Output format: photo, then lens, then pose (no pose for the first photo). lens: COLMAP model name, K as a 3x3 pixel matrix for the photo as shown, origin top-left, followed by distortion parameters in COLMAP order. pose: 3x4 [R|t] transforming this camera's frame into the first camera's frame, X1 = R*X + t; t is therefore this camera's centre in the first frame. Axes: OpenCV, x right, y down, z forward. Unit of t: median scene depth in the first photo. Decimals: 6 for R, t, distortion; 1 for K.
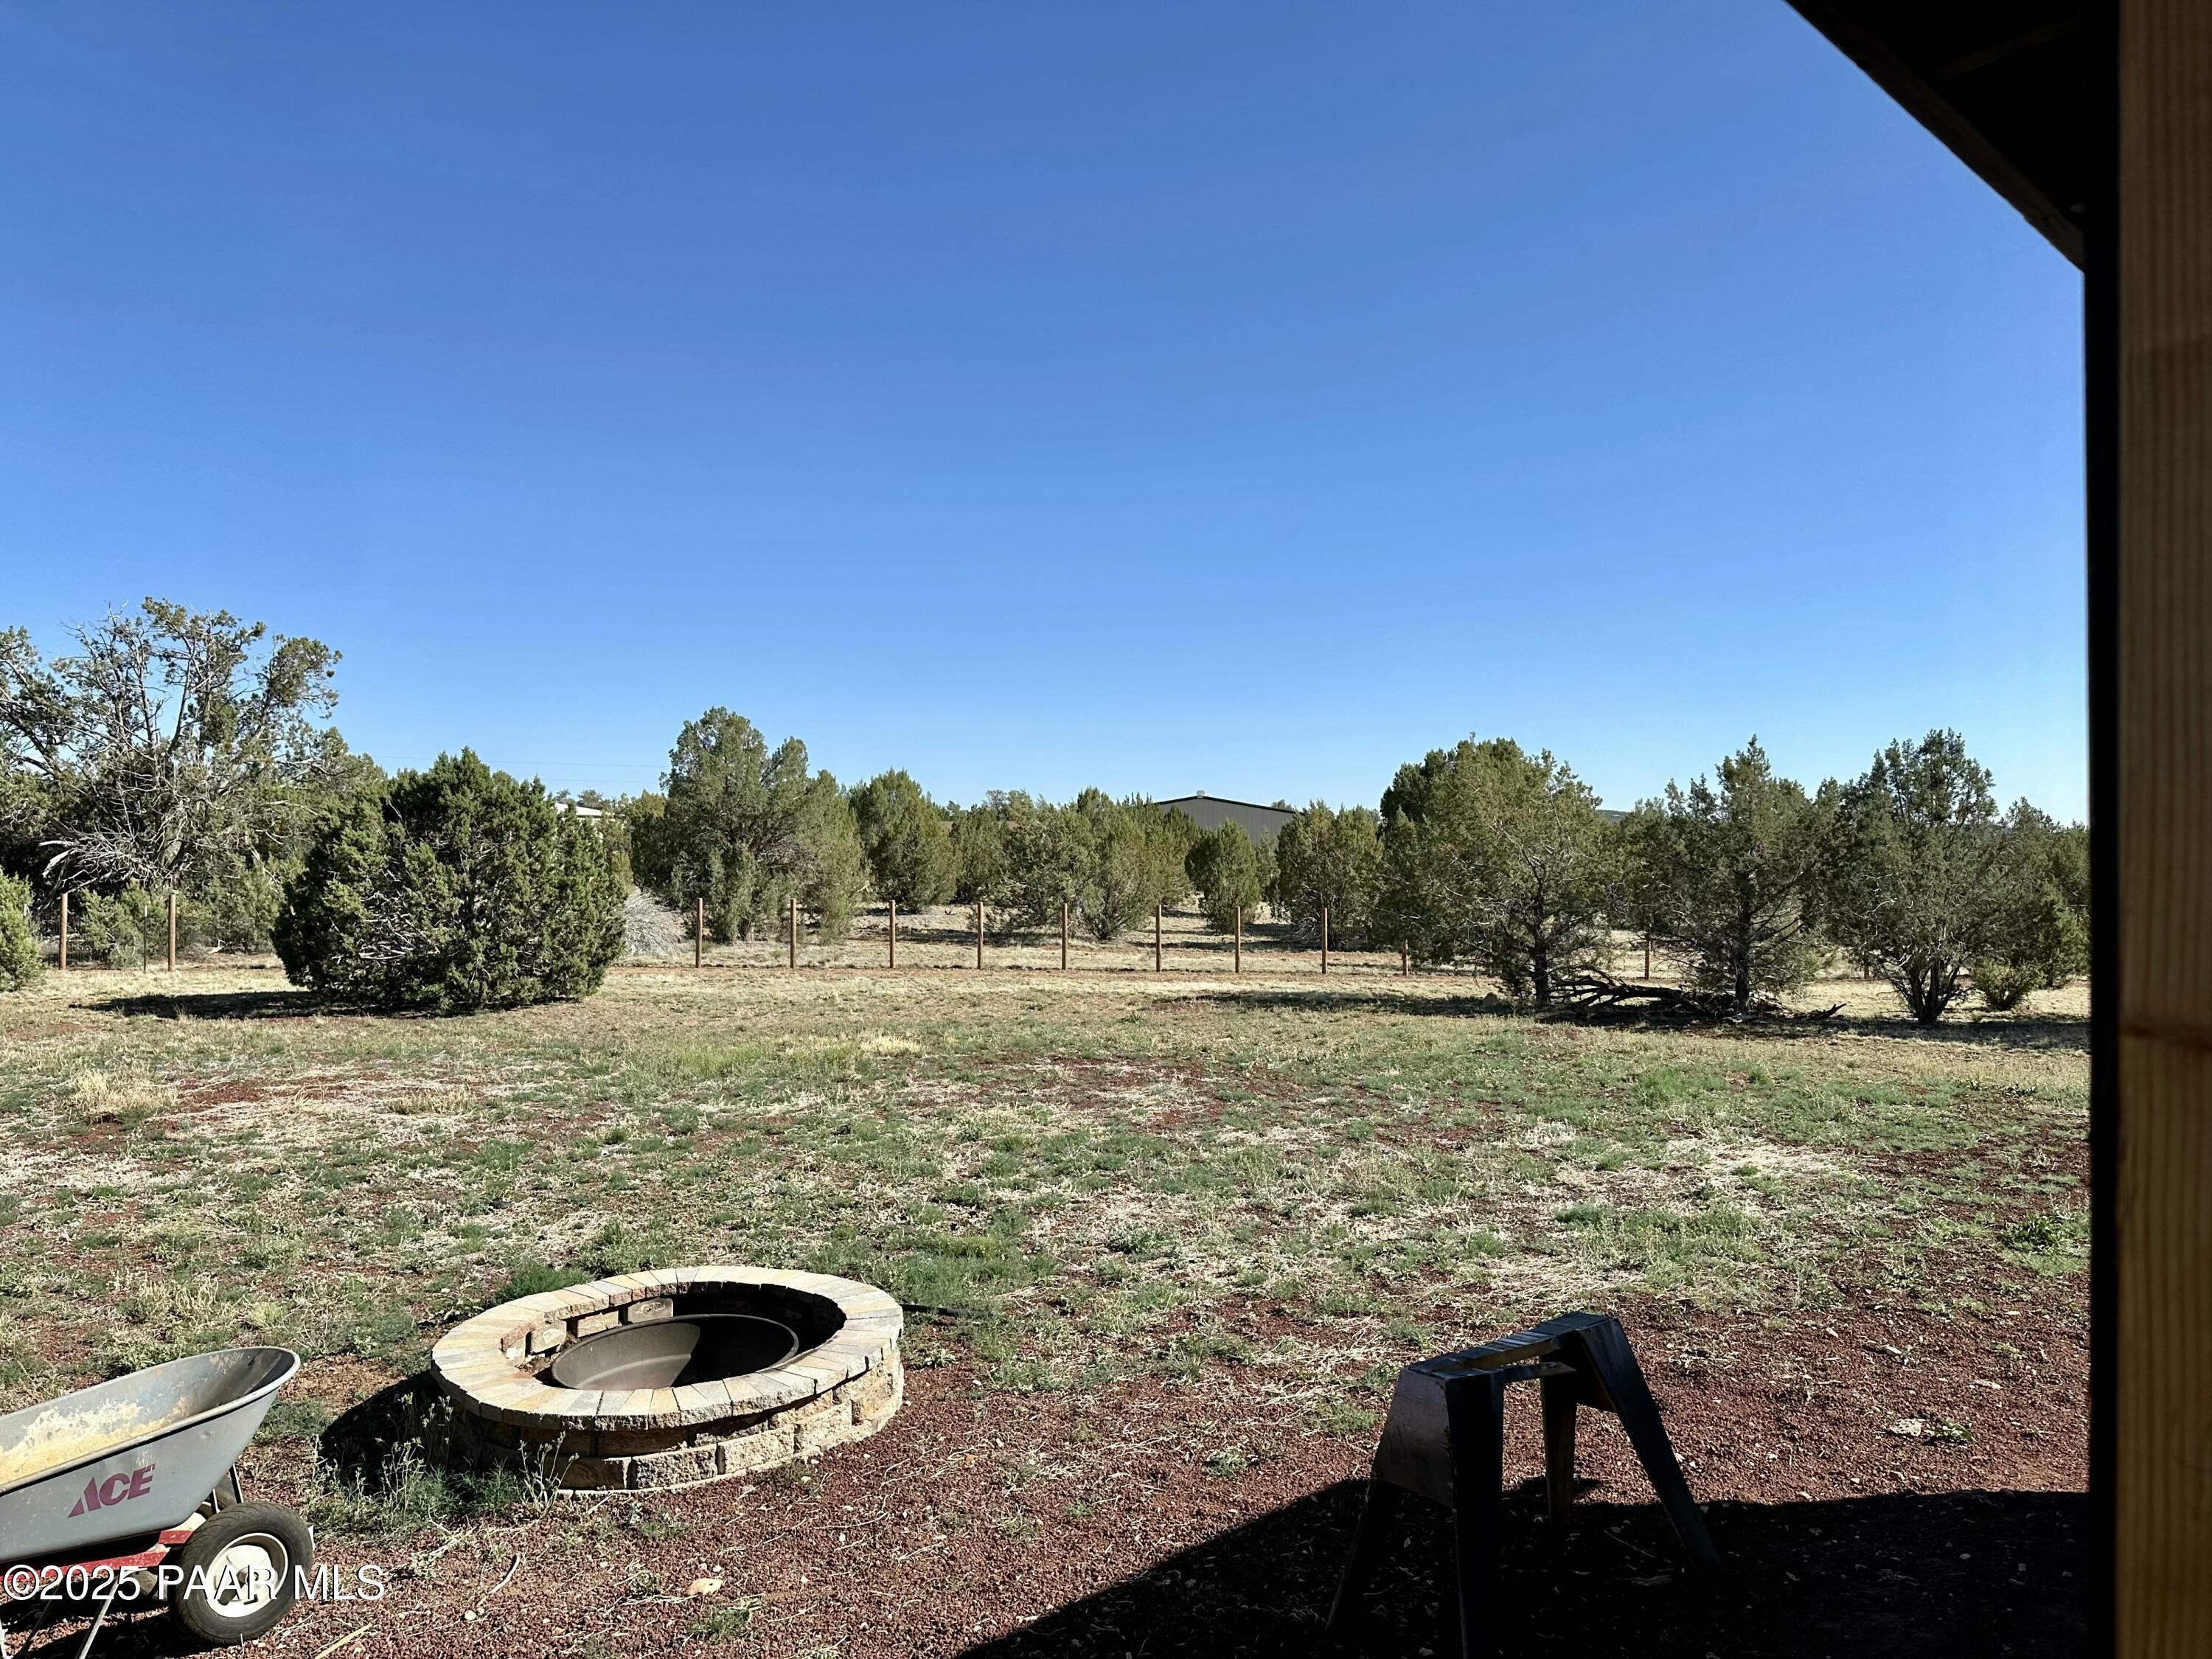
lens RADIAL K [[1450.9, 0, 1106.0], [0, 1450.9, 829.5], [0, 0, 1]] dist [0.001057, 0.000816]
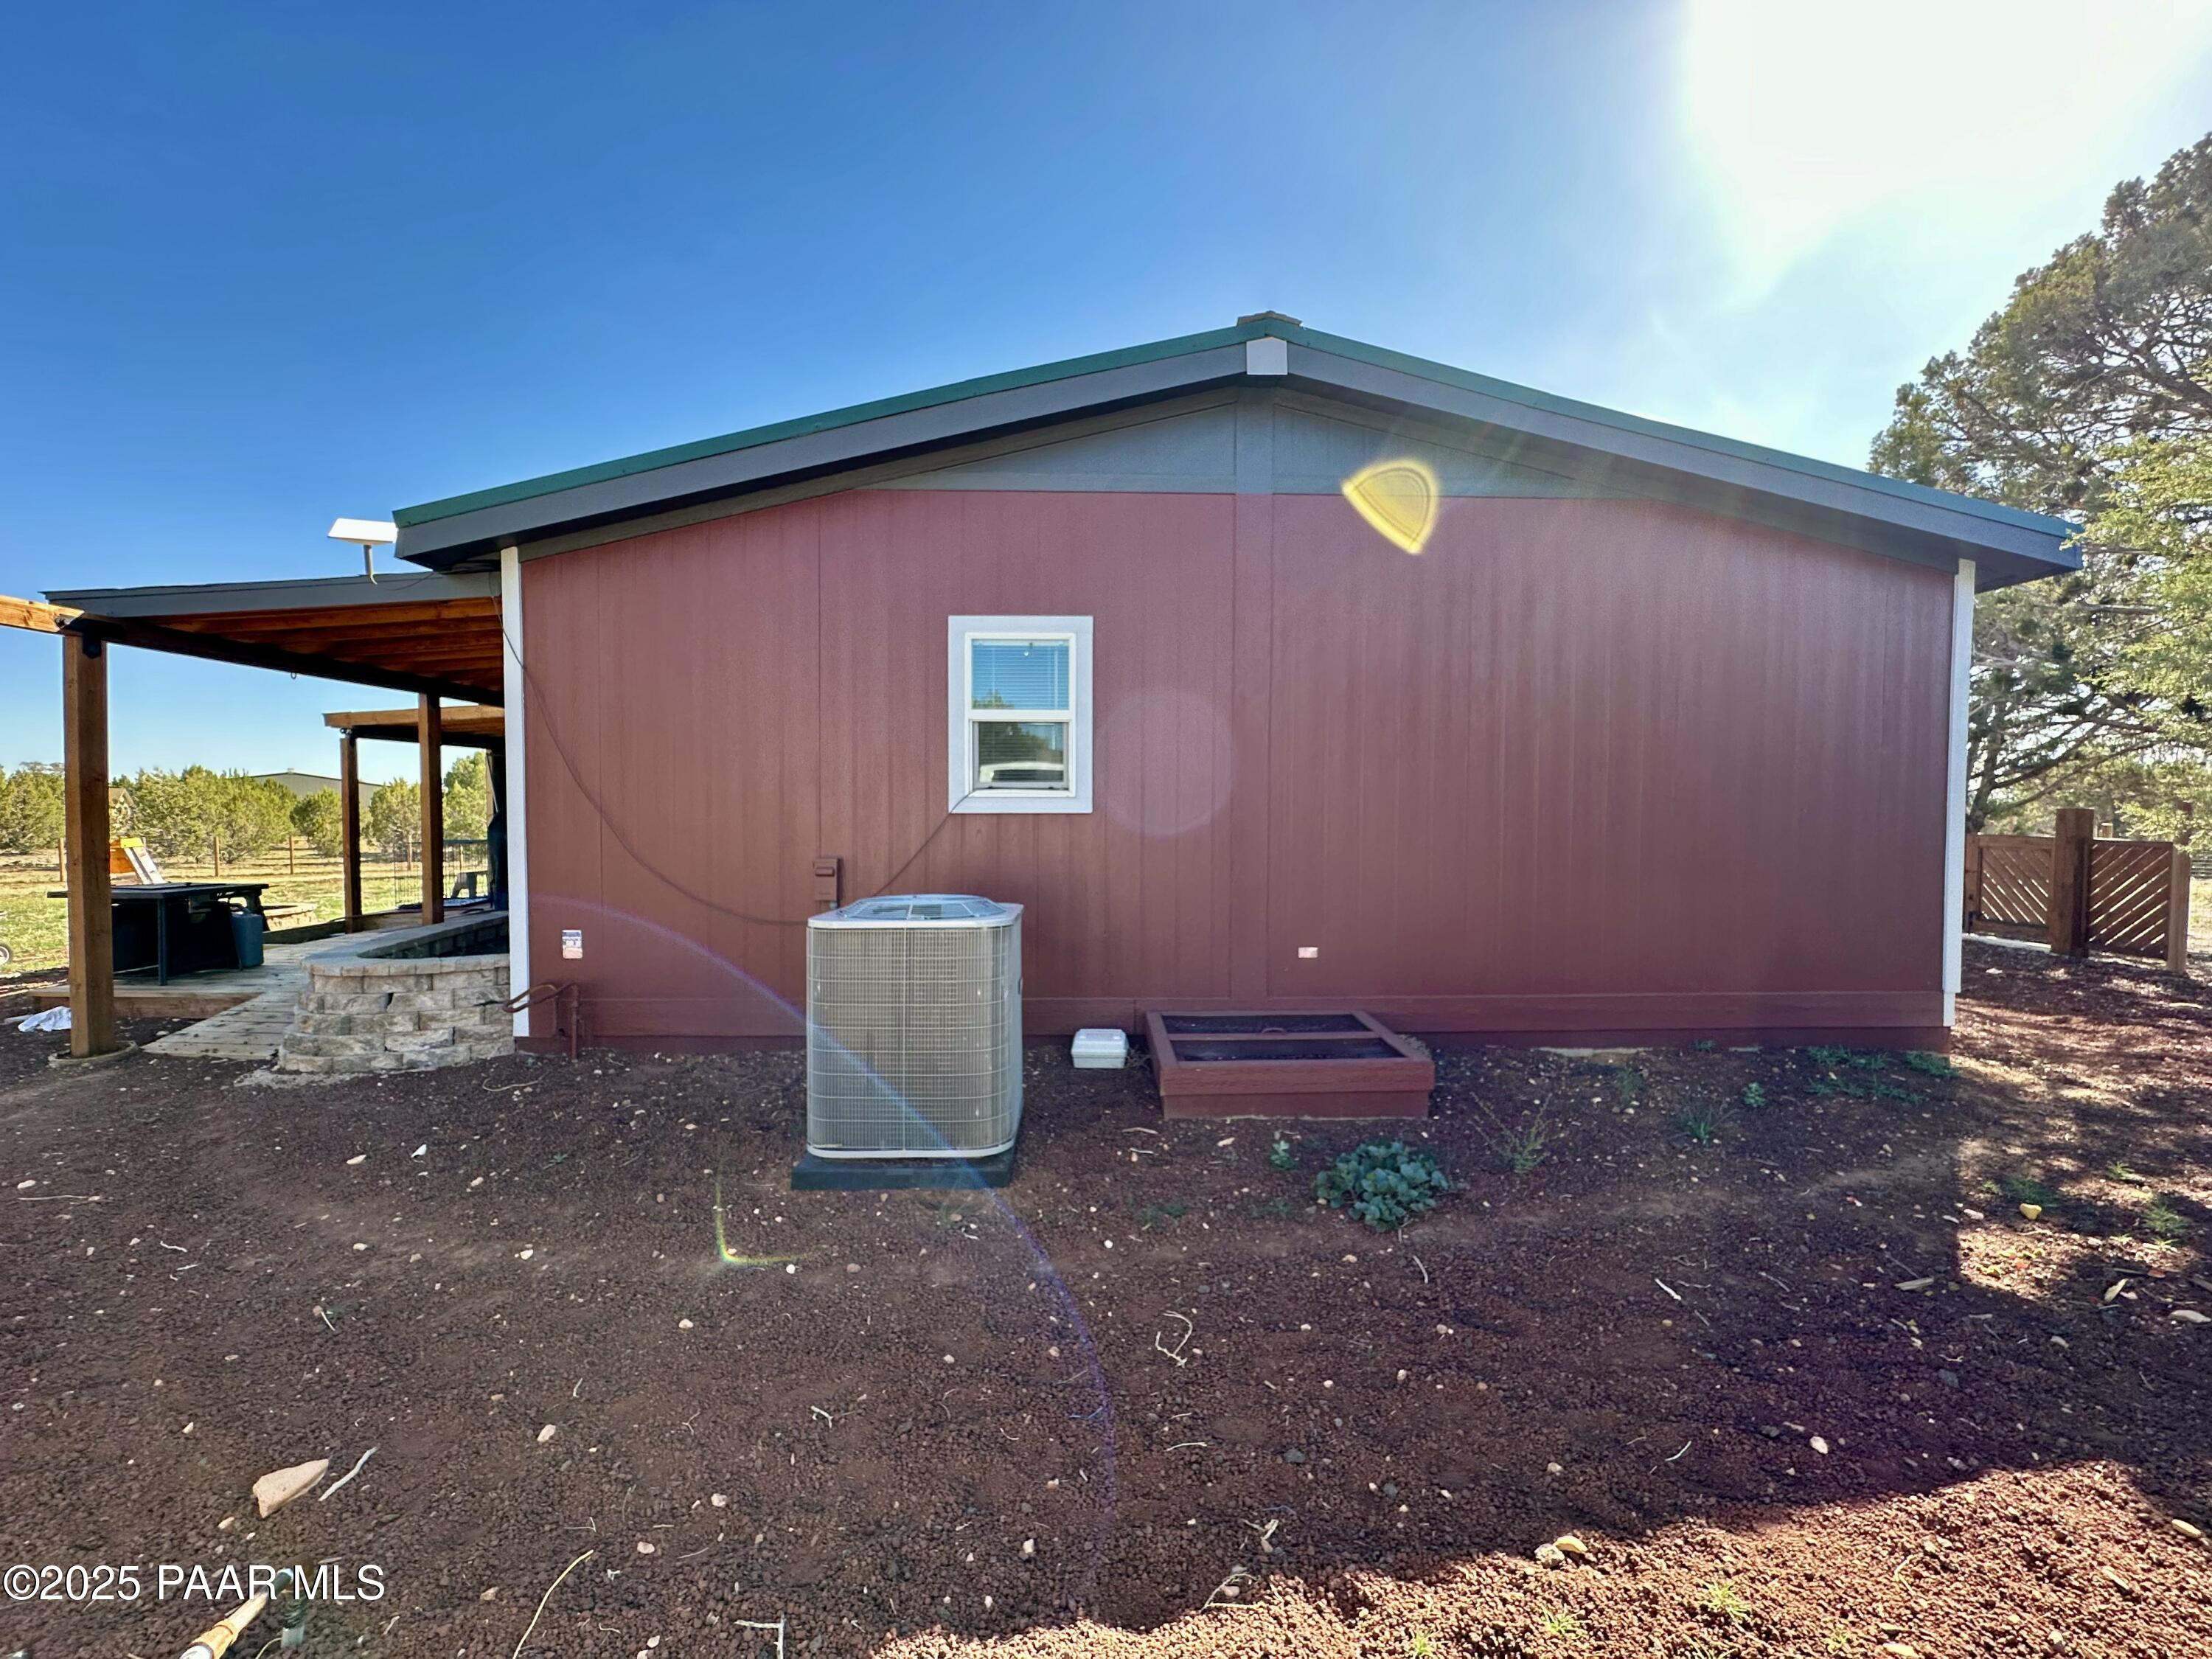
lens RADIAL K [[880.7, 0, 1106.0], [0, 880.7, 829.5], [0, 0, 1]] dist [-0.001322, 0.000050]
pose [[0.680636, -0.027315, 0.732112, -0.054819], [0.000647, 0.999327, 0.036684, 0.004761], [-0.732622, -0.024494, 0.680195, -0.359025]]
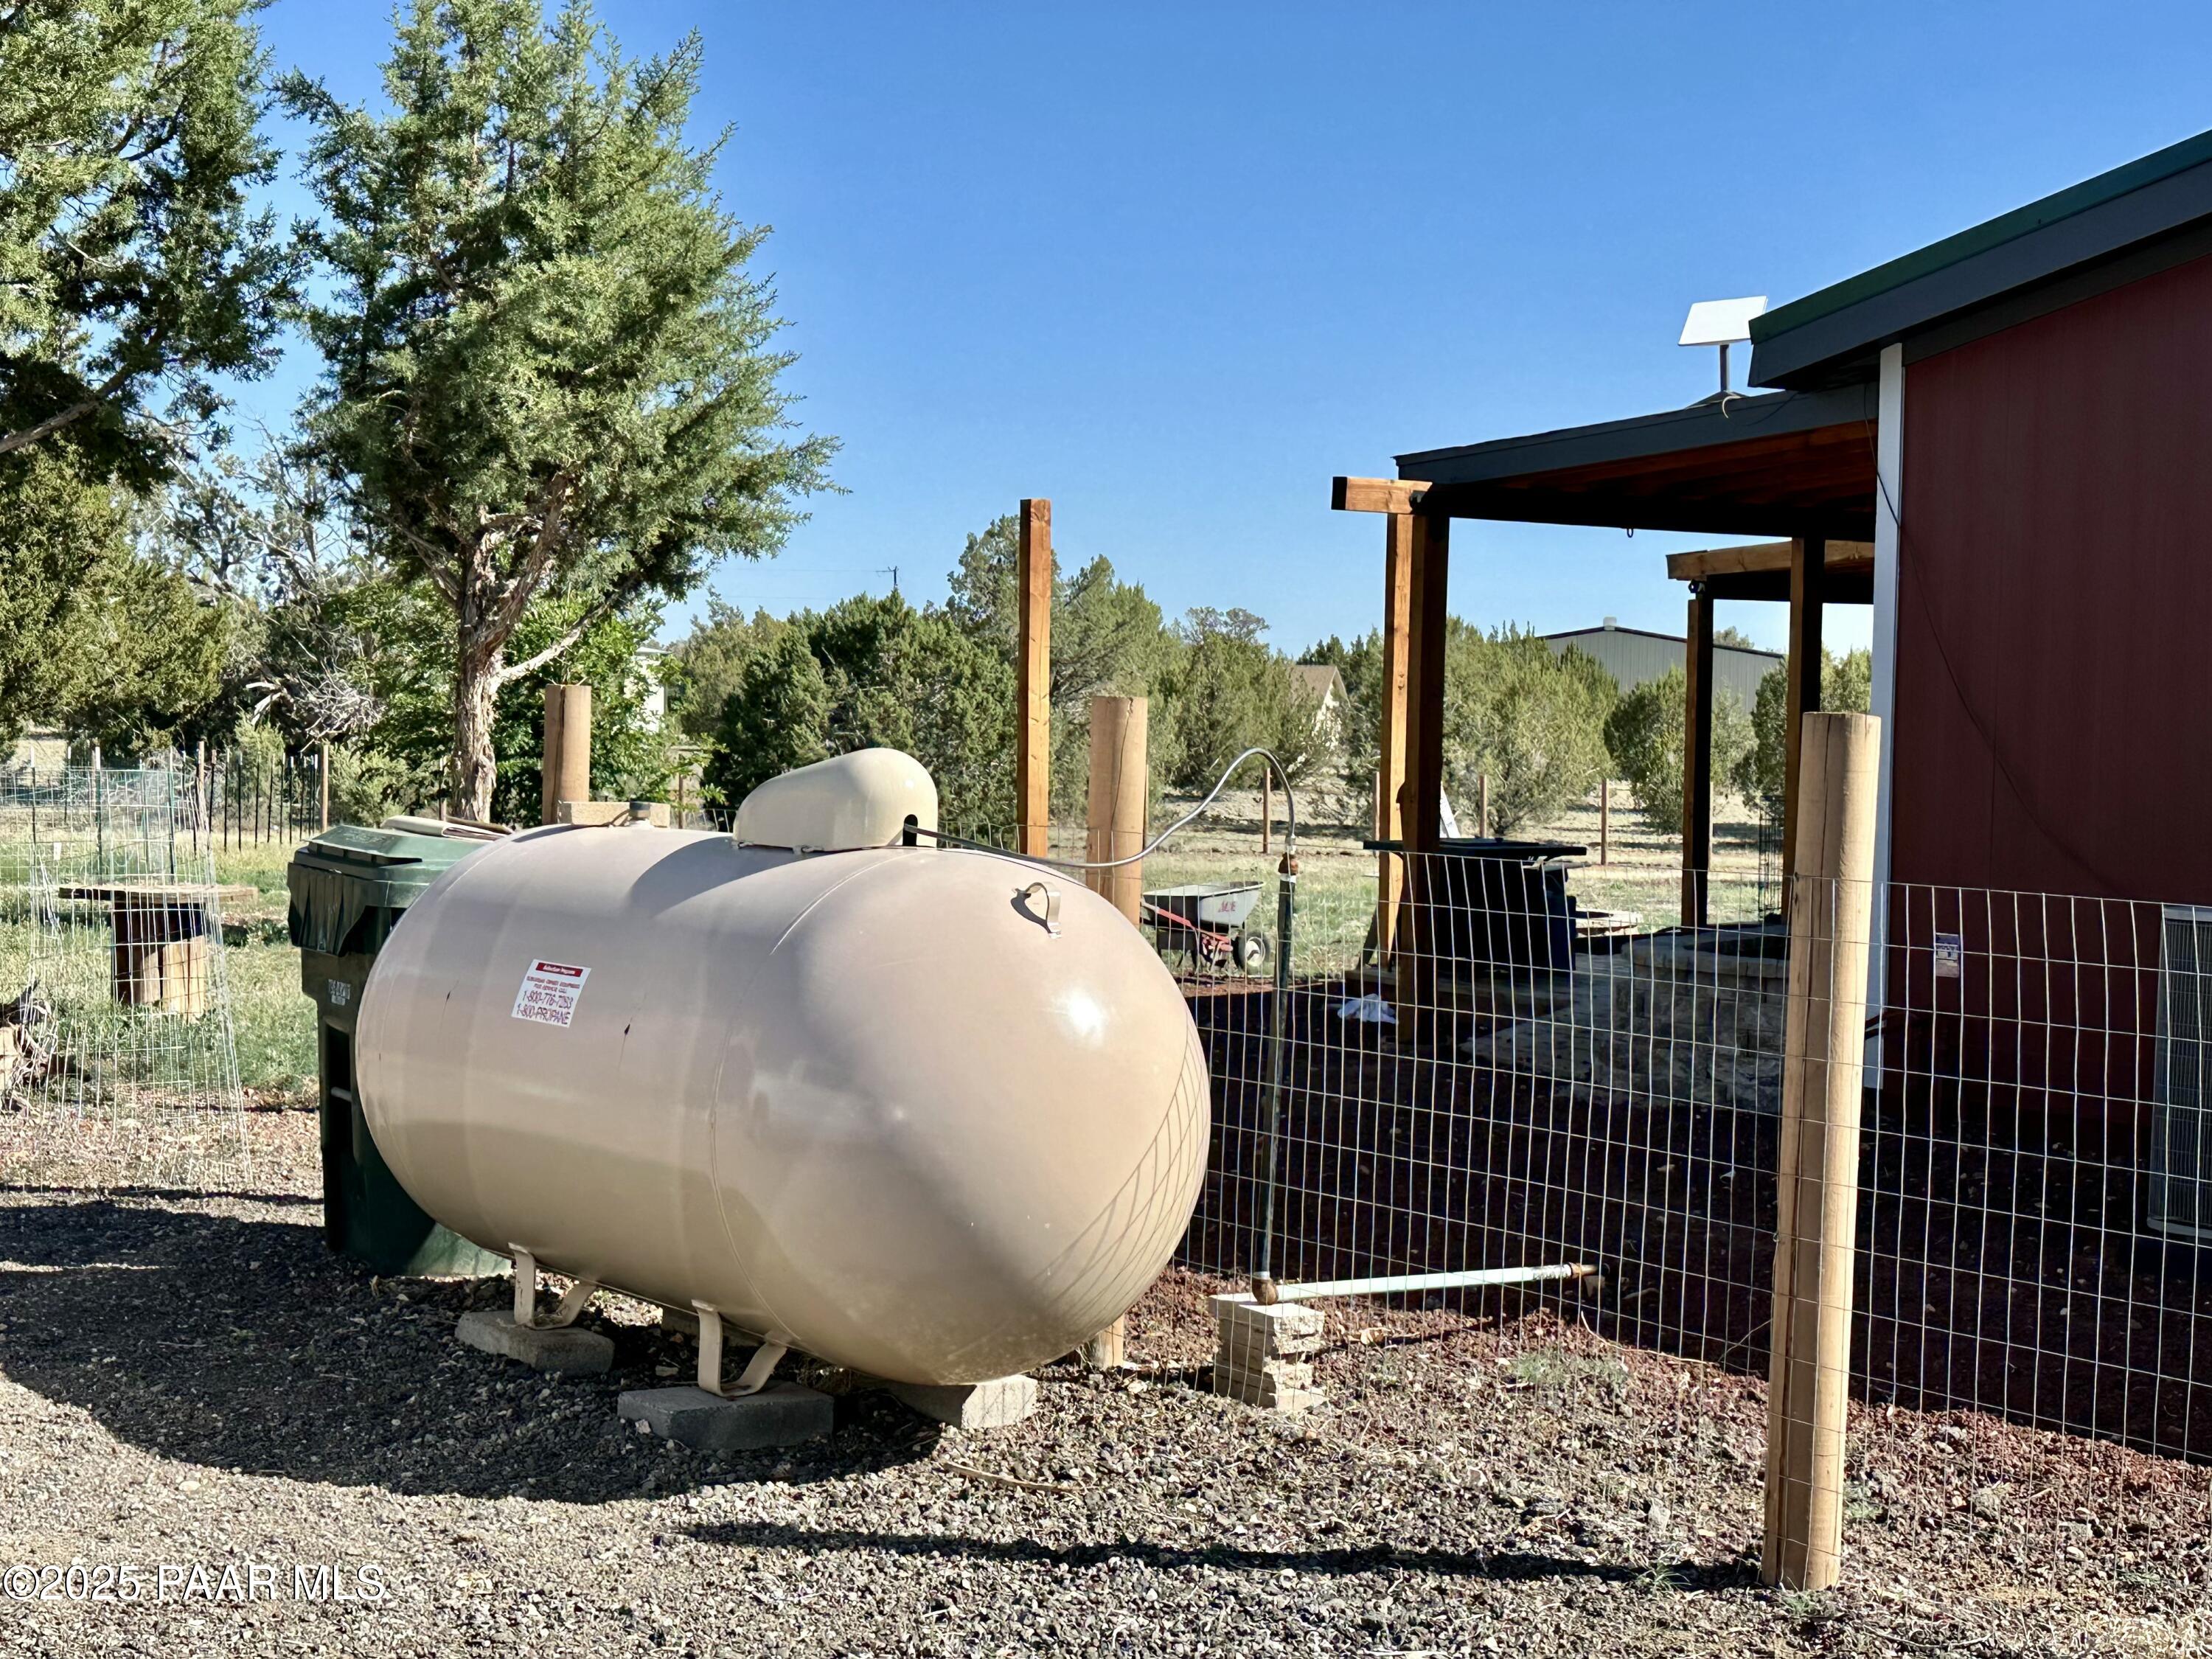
lens RADIAL K [[2978.8, 0, 1106.0], [0, 2978.8, 829.5], [0, 0, 1]] dist [0.248280, 0.000193]
pose [[0.995987, 0.011126, -0.088801, -0.066352], [-0.006698, 0.998727, 0.050004, 0.001066], [0.089244, -0.049208, 0.994793, -0.491896]]
